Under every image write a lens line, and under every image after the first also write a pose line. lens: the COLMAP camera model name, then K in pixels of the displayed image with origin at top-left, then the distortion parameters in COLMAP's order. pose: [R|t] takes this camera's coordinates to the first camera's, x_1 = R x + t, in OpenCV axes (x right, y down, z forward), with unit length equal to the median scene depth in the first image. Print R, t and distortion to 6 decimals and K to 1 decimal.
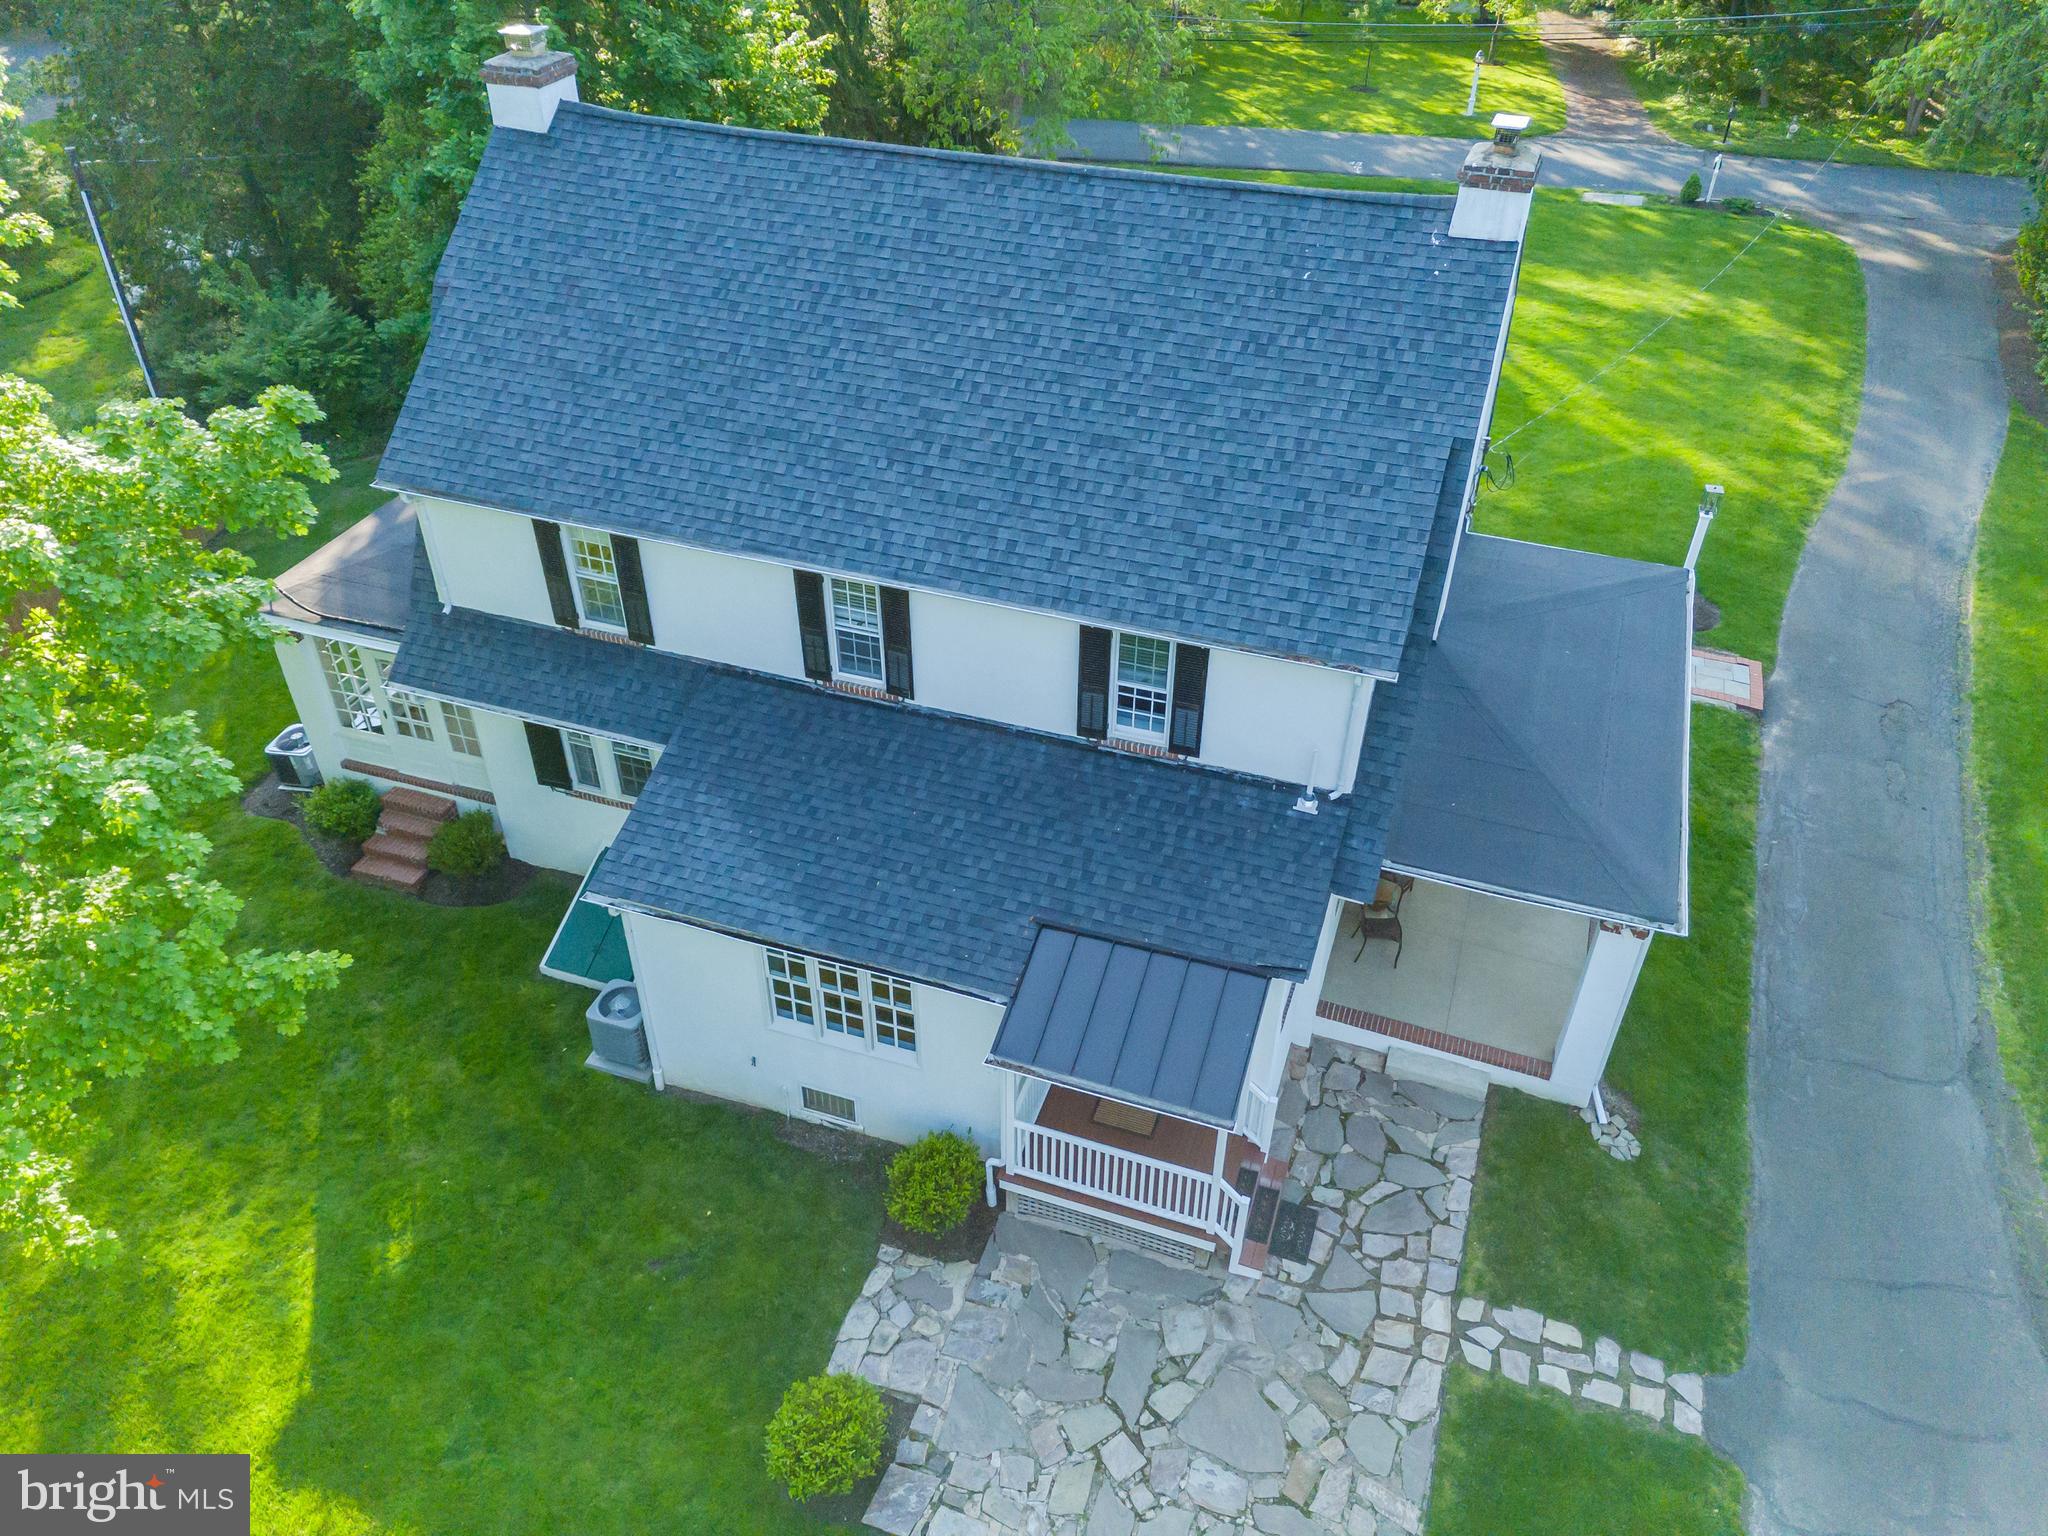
lens RADIAL K [[1490.0, 0, 1017.4], [0, 1490.0, 751.7], [0, 0, 1]] dist [0.103017, -0.122988]
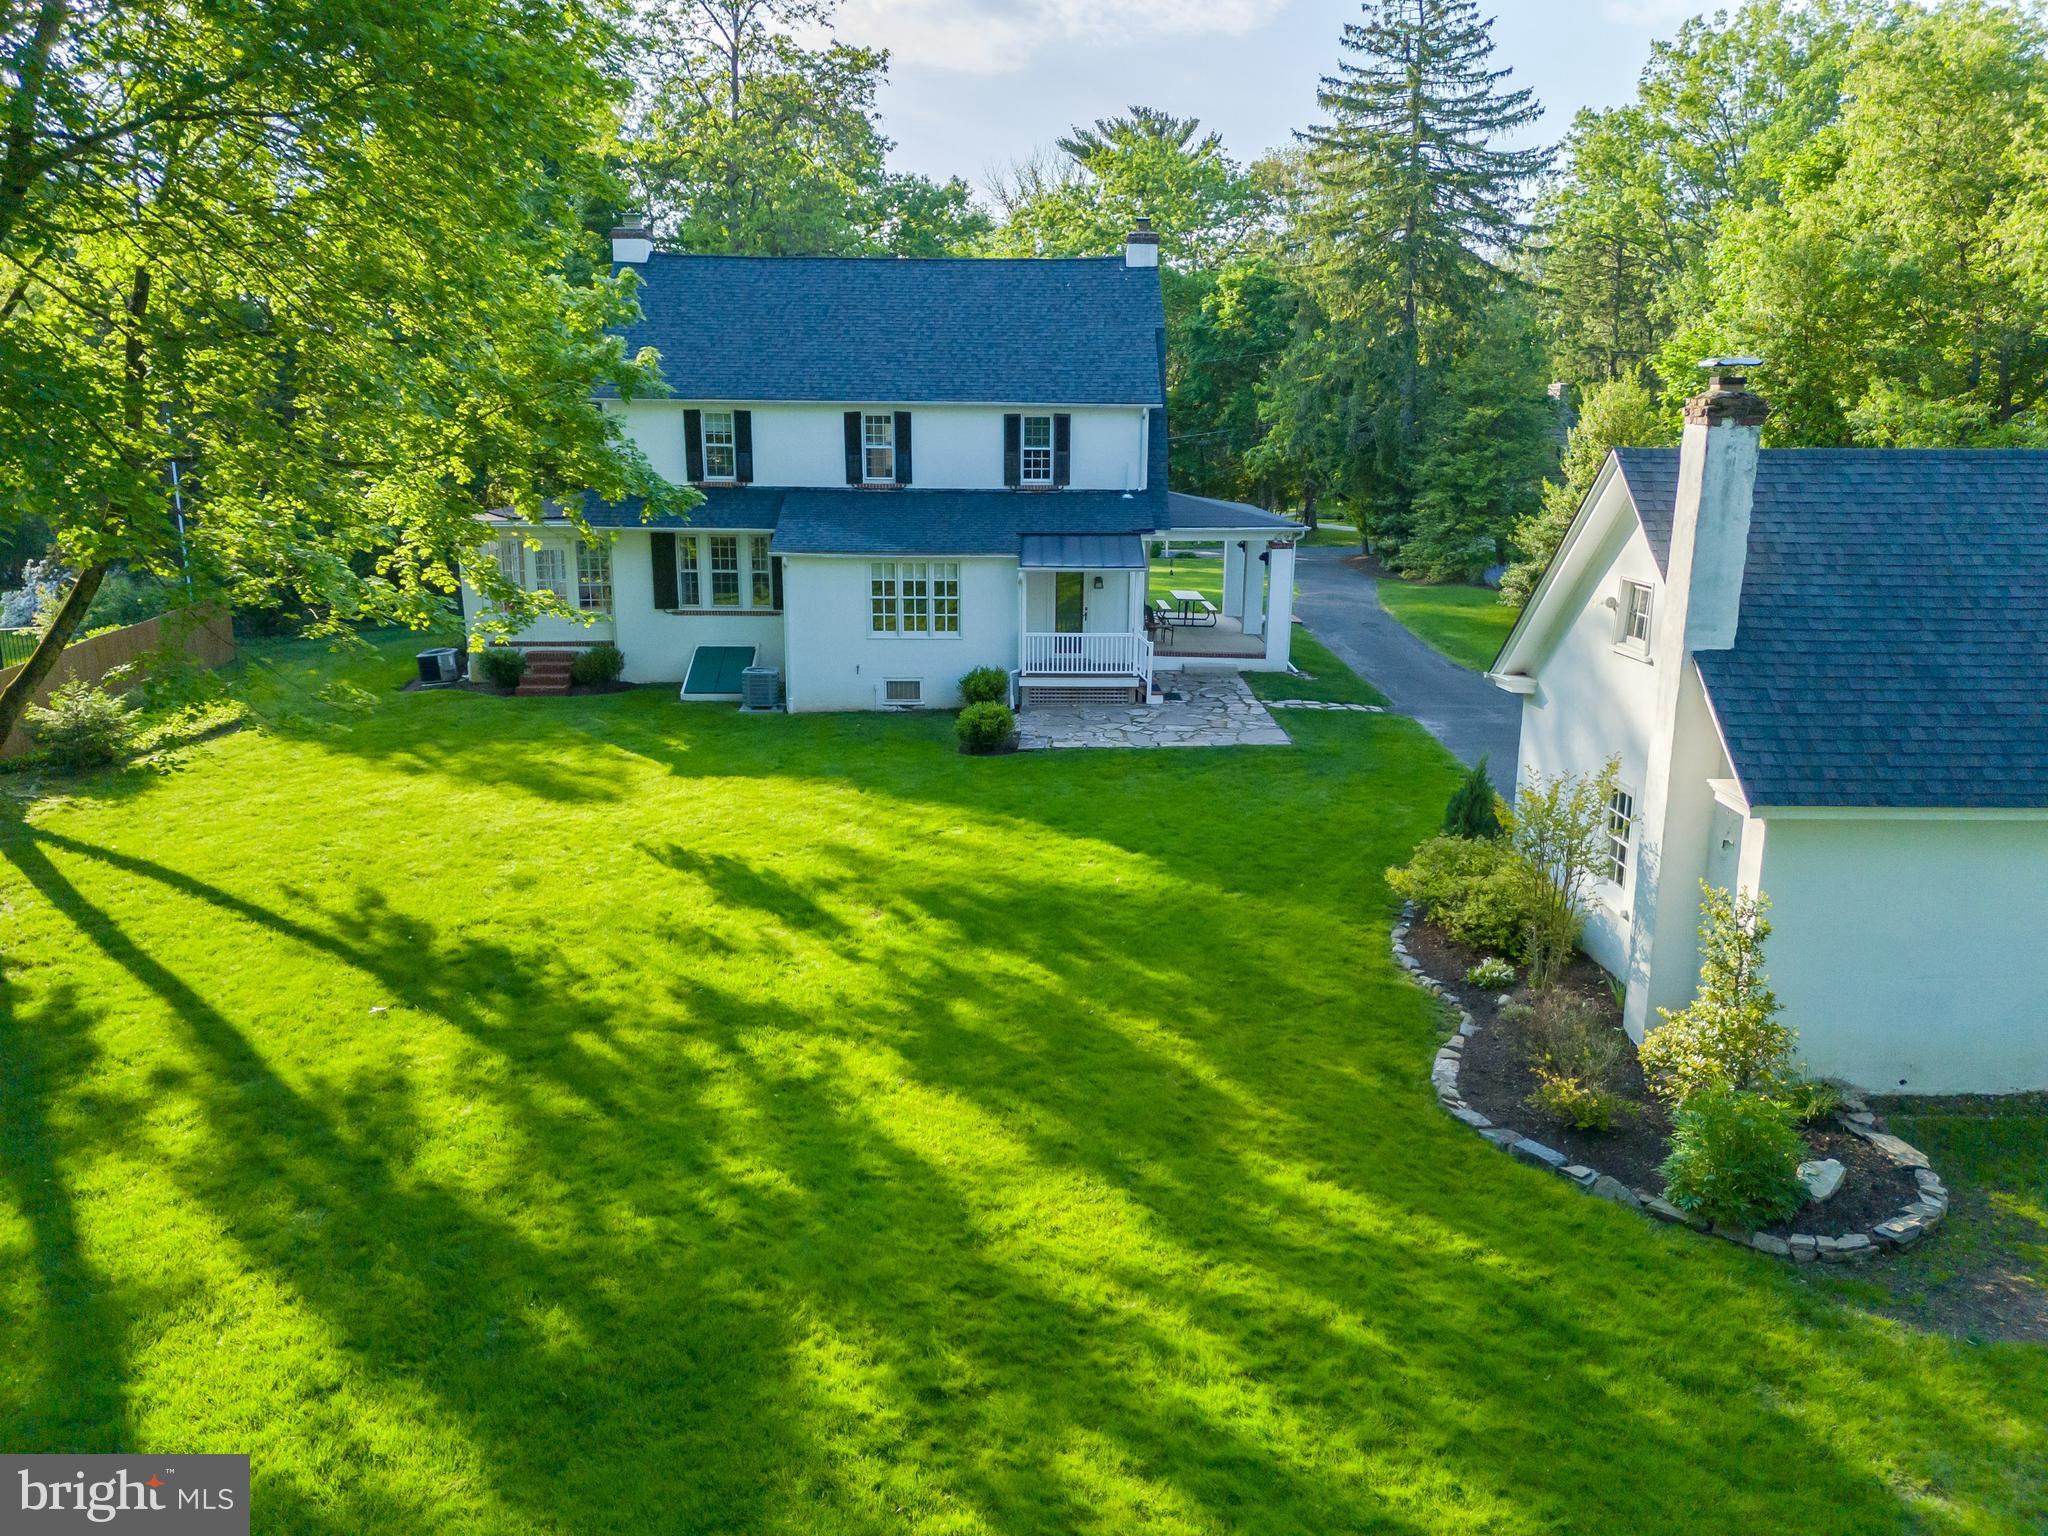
lens RADIAL K [[1490.0, 0, 1017.4], [0, 1490.0, 751.7], [0, 0, 1]] dist [0.103017, -0.122988]
pose [[0.934171, -0.070351, 0.349821, -0.642713], [0.213948, 0.895032, -0.391336, 1.053352], [-0.285570, 0.440419, 0.851165, -0.486682]]
